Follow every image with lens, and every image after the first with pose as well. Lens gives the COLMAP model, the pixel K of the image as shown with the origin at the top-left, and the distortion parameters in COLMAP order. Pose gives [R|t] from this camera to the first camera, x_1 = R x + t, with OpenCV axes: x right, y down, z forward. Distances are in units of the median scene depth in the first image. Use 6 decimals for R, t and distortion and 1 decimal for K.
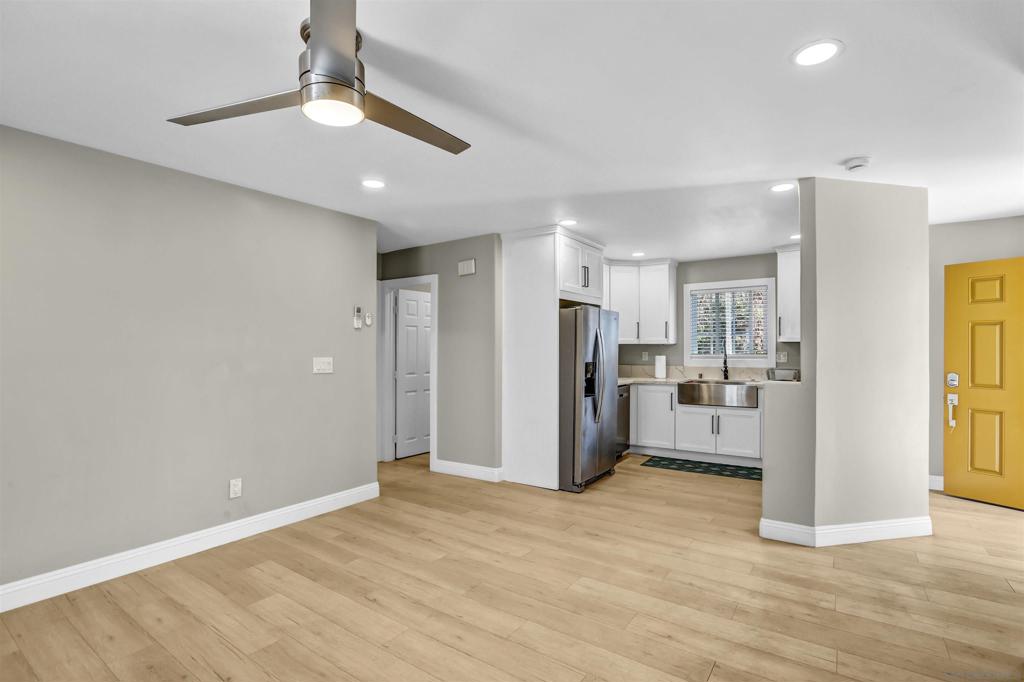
lens RADIAL K [[477.5, 0, 550.7], [0, 477.5, 342.1], [0, 0, 1]] dist [-0.056808, 0.019830]
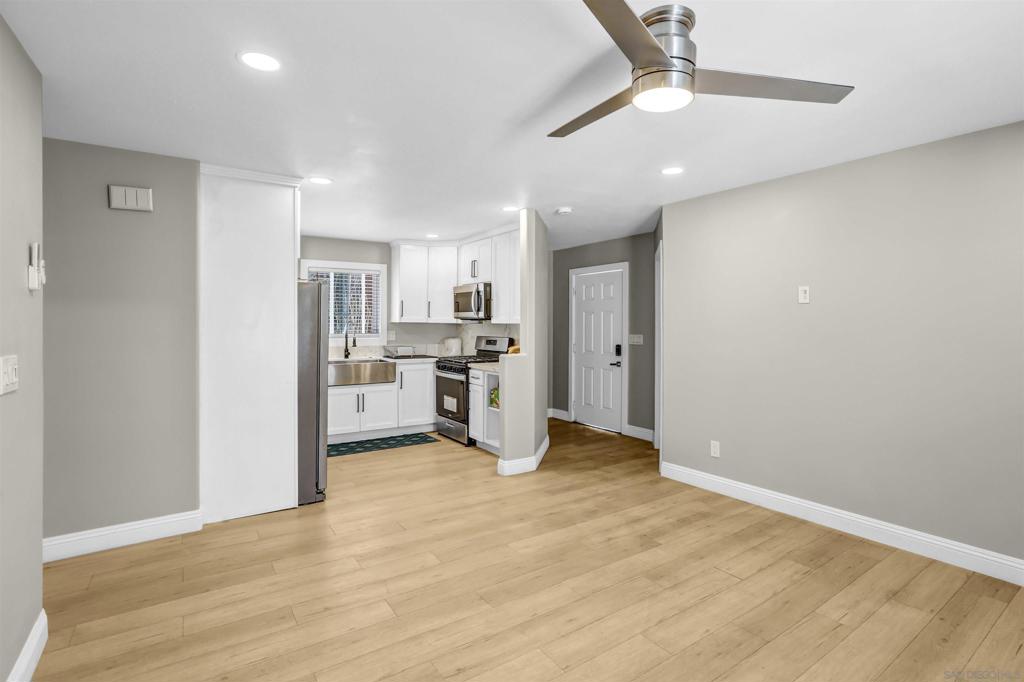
lens RADIAL K [[495.8, 0, 500.9], [0, 495.8, 322.7], [0, 0, 1]] dist [-0.075504, 0.034242]
pose [[0.403562, 0.001625, 0.914951, -0.939391], [-0.009438, 0.999953, 0.002387, -0.007893], [-0.914903, -0.009599, 0.403559, 0.561309]]
